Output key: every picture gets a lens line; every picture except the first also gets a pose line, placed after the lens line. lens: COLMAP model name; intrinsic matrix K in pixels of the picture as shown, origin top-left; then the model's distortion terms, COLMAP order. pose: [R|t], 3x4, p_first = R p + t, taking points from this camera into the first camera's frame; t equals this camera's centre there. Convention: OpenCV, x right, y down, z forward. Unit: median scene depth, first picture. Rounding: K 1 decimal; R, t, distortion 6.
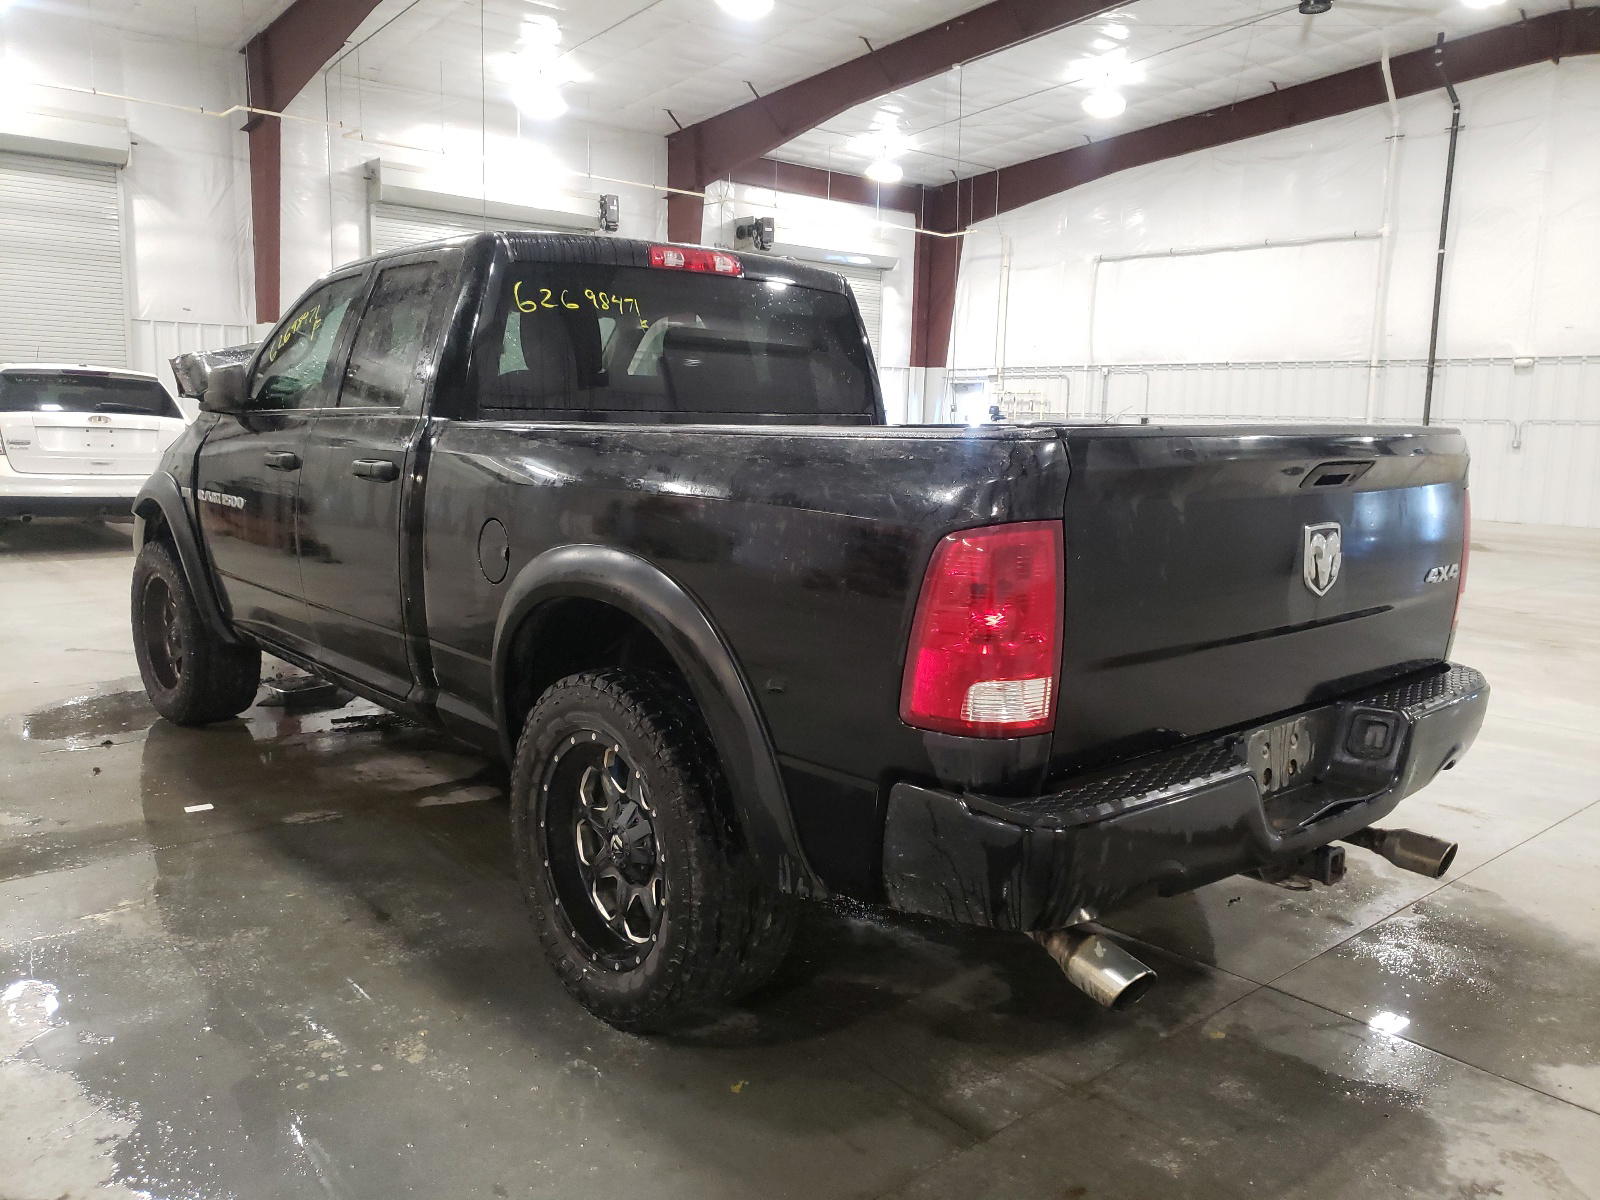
lens RADIAL K [[1241.3, 0, 800.0], [0, 1241.3, 600.0], [0, 0, 1]] dist [-0.000669, 0.002779]
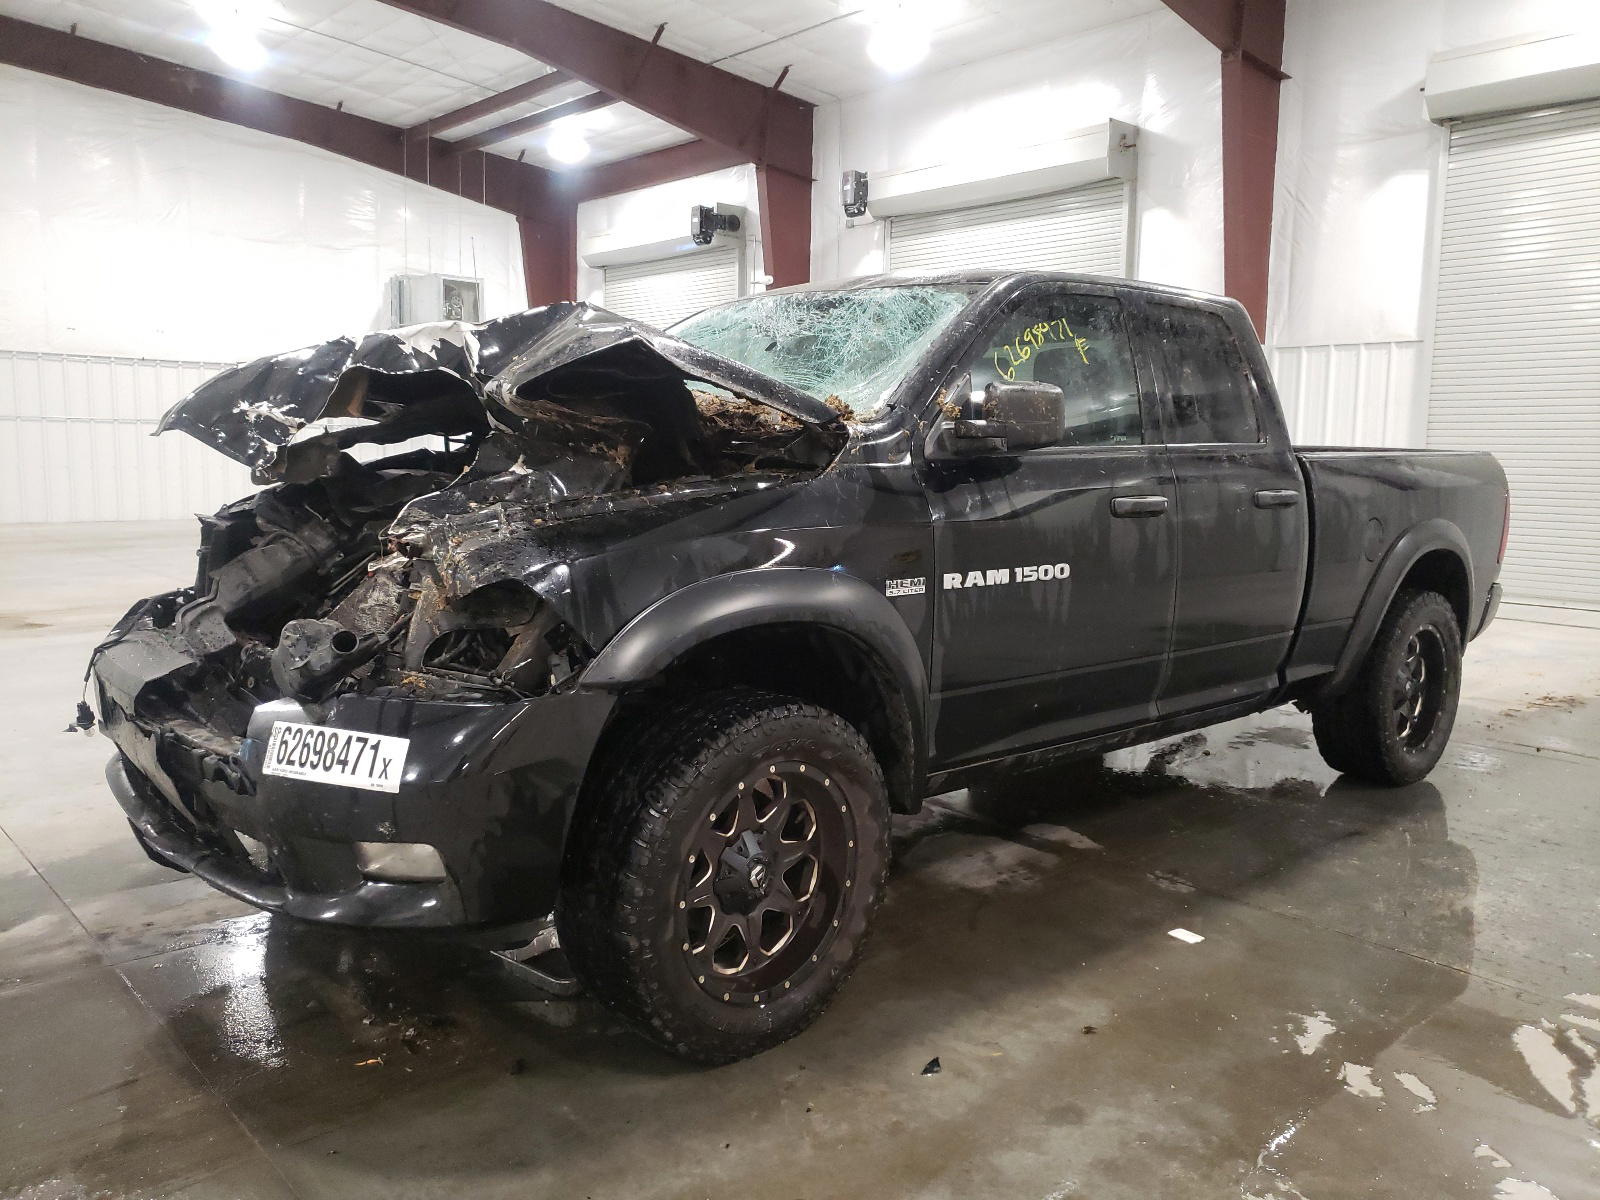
lens RADIAL K [[1241.3, 0, 800.0], [0, 1241.3, 600.0], [0, 0, 1]] dist [-0.000669, 0.002779]
pose [[-0.012843, -0.142634, 0.989692, -1.188580], [0.126703, 0.981564, 0.143107, -0.185932], [-0.991858, 0.127235, 0.005466, 1.155221]]
